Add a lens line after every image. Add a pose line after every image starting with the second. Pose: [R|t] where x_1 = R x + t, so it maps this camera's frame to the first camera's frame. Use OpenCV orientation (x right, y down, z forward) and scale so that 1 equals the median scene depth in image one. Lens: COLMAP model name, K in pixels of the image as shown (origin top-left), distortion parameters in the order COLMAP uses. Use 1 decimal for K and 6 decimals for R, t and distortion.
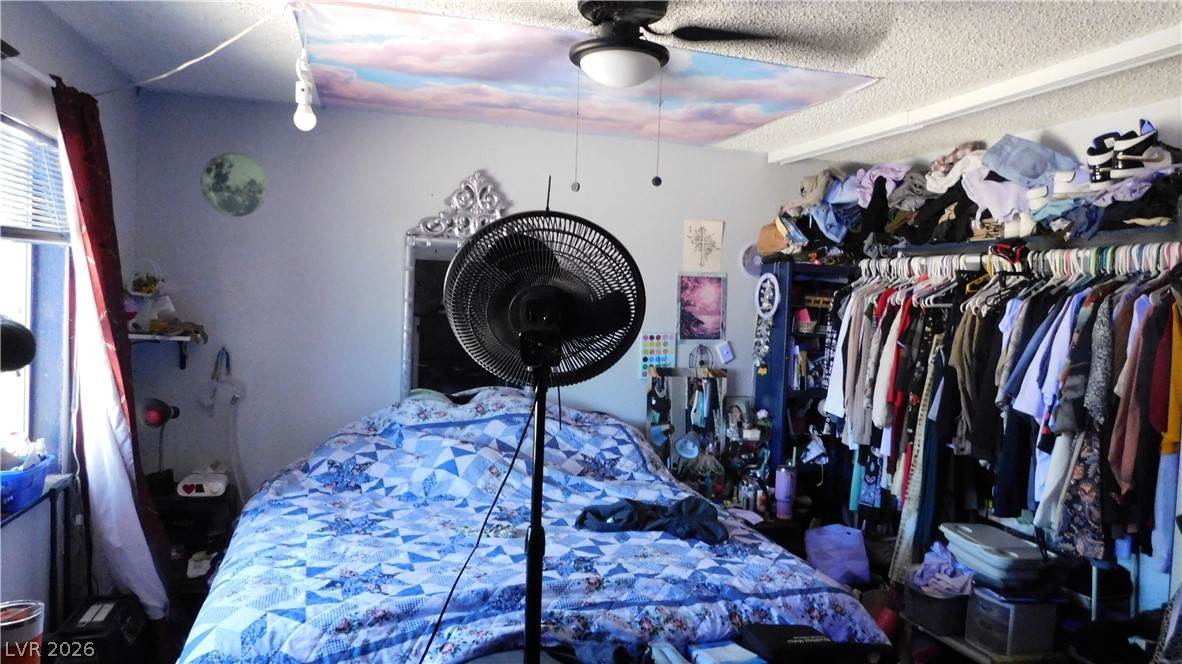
lens RADIAL K [[778.3, 0, 594.0], [0, 778.3, 331.0], [0, 0, 1]] dist [-0.074113, 0.055615]
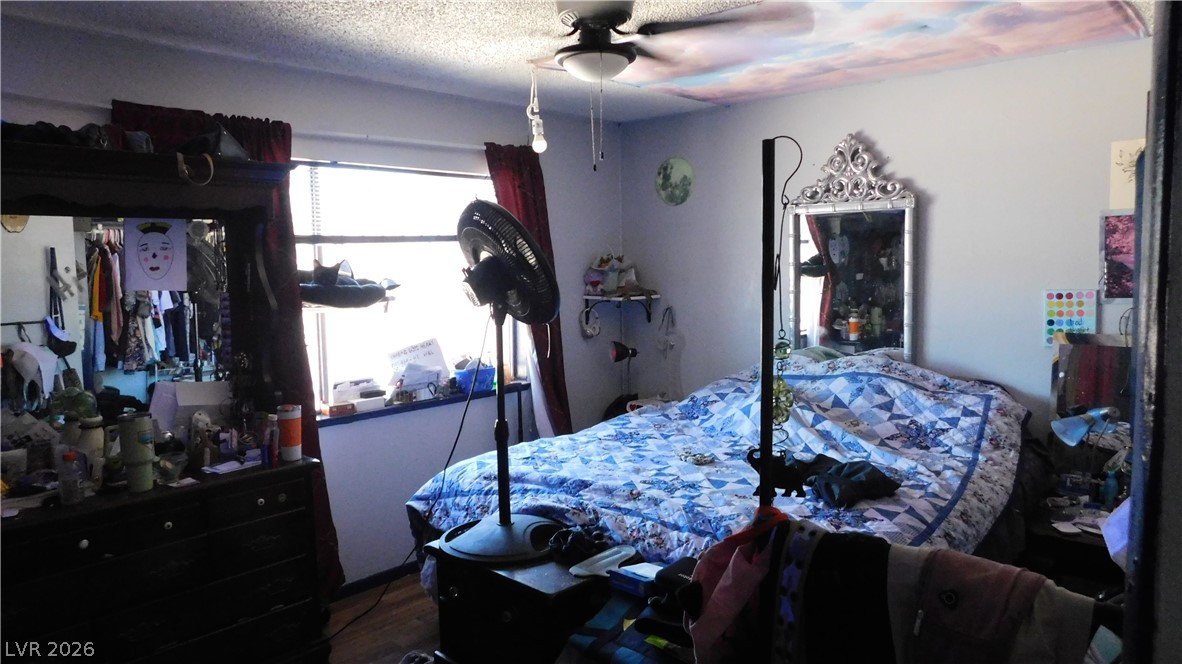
lens RADIAL K [[778.3, 0, 594.0], [0, 778.3, 331.0], [0, 0, 1]] dist [-0.074113, 0.055615]
pose [[0.517219, 0.024856, -0.855492, 0.576809], [0.004711, 0.999480, 0.031887, 0.019673], [0.855840, -0.020523, 0.516833, 0.190538]]
